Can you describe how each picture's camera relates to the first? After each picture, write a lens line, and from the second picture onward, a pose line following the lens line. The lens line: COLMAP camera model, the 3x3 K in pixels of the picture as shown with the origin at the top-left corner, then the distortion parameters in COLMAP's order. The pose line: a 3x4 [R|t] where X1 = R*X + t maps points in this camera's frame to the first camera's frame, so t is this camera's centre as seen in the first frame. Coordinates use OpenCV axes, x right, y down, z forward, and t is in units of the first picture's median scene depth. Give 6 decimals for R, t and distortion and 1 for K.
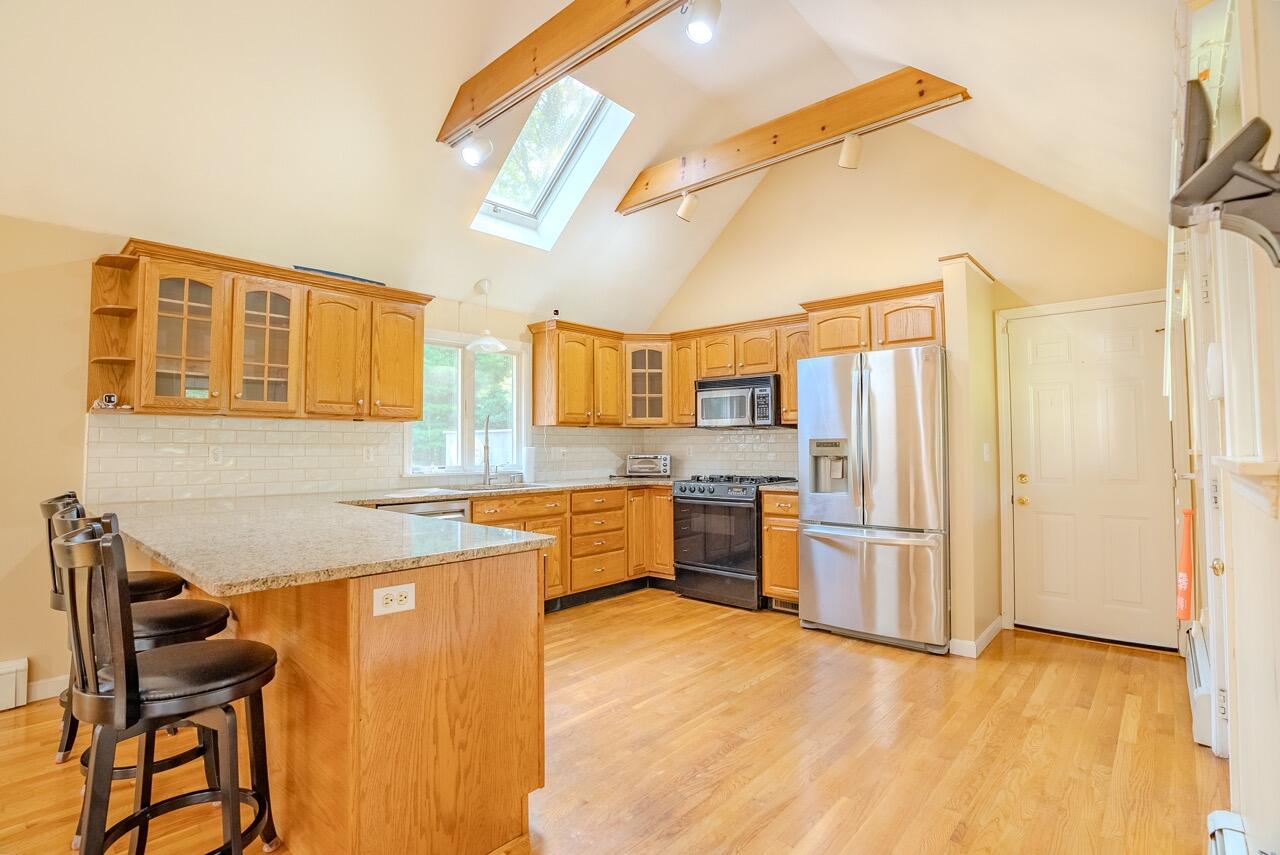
lens RADIAL K [[599.2, 0, 637.3], [0, 599.2, 424.1], [0, 0, 1]] dist [-0.062570, 0.024766]
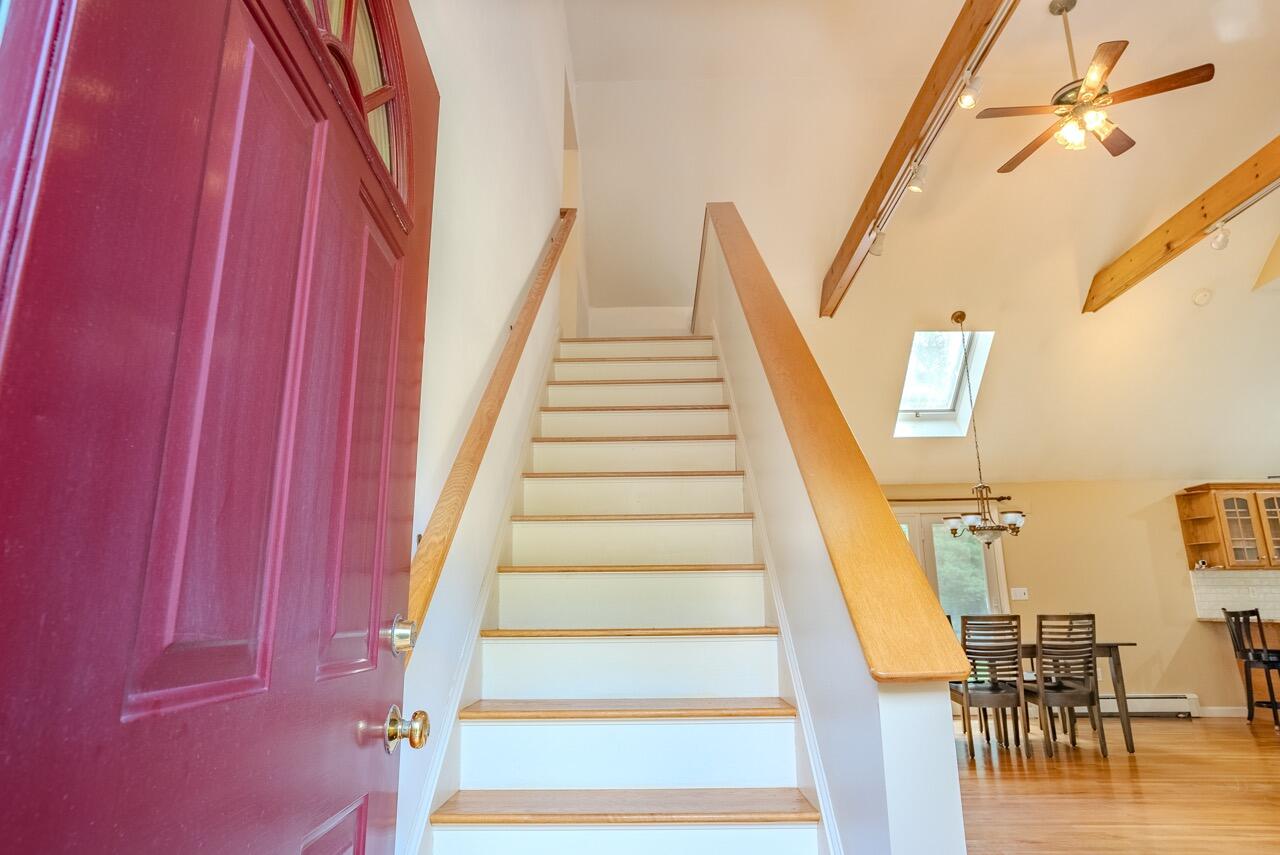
lens RADIAL K [[756.9, 0, 640.0], [0, 756.9, 427.5], [0, 0, 1]] dist [-0.042697, 0.038639]
pose [[0.655065, -0.187169, -0.732023, -0.139527], [0.036576, 0.975552, -0.216706, -0.007867], [0.754687, 0.115182, 0.645896, -1.434478]]
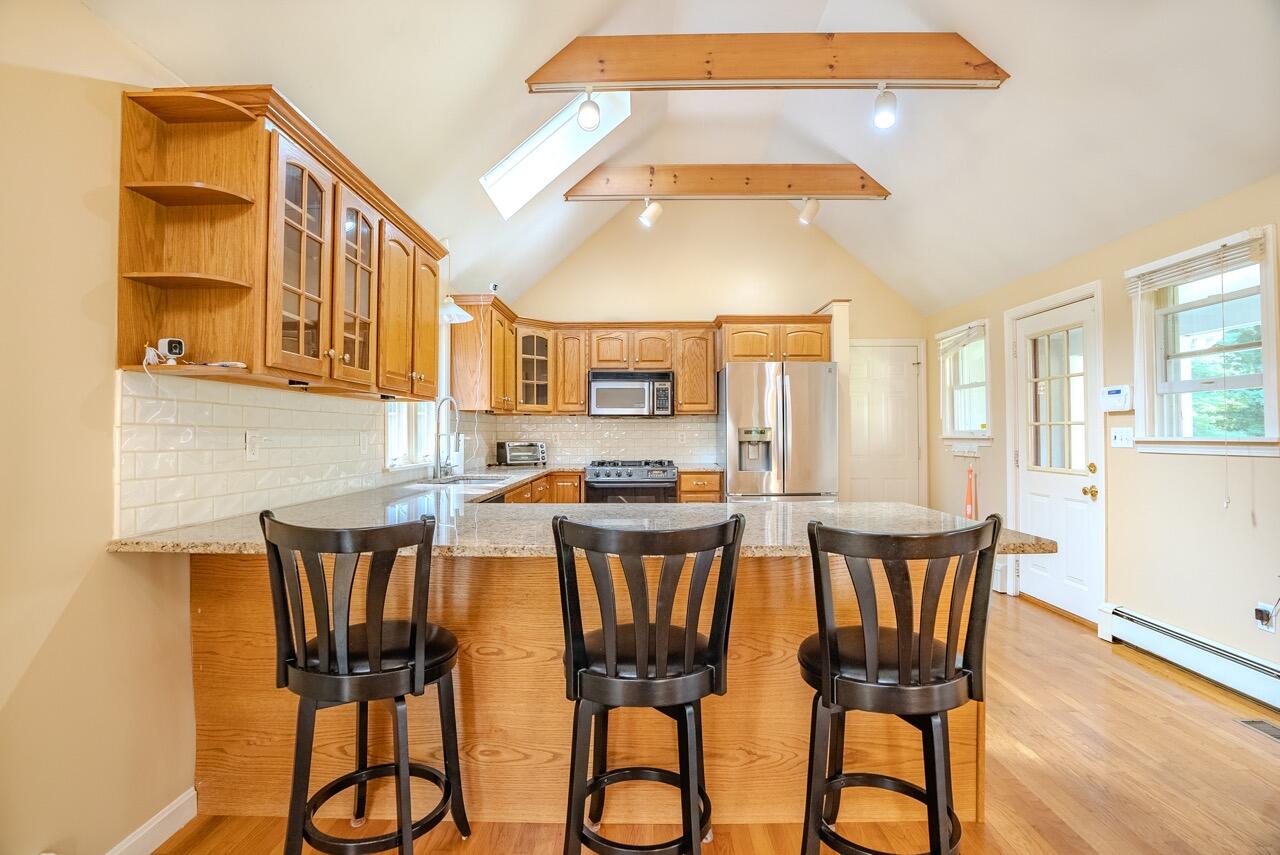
lens RADIAL K [[605.5, 0, 637.6], [0, 605.5, 418.6], [0, 0, 1]] dist [-0.001782, -0.011380]
pose [[0.751834, 0.017280, 0.659126, -0.632772], [-0.023723, 0.999718, 0.000851, 0.009229], [-0.658925, -0.016277, 0.752032, 0.170956]]
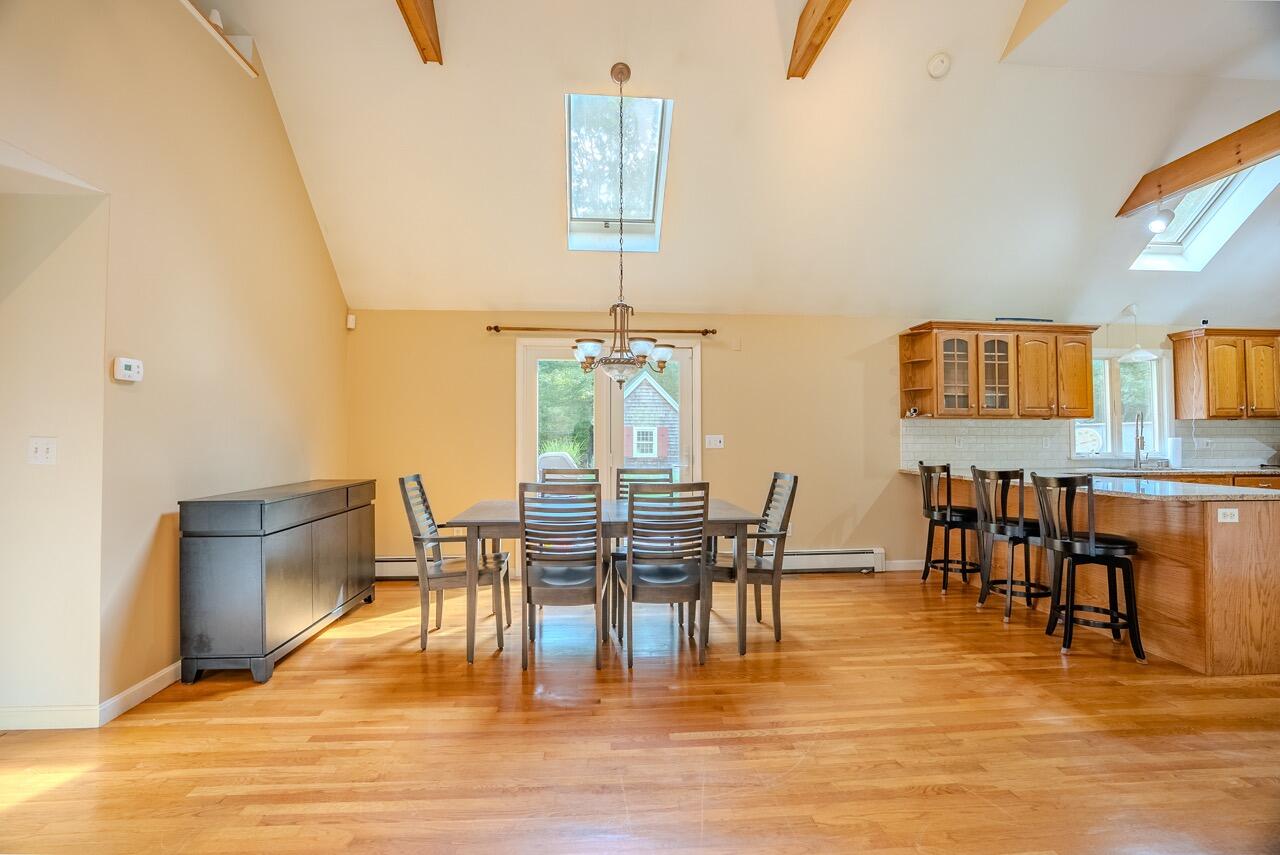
lens RADIAL K [[599.2, 0, 637.3], [0, 599.2, 424.1], [0, 0, 1]] dist [-0.062570, 0.024766]
pose [[0.731514, -0.012656, -0.681709, -0.191812], [0.023297, 0.999708, 0.006440, -0.022269], [0.681429, -0.020593, 0.731595, -0.612276]]
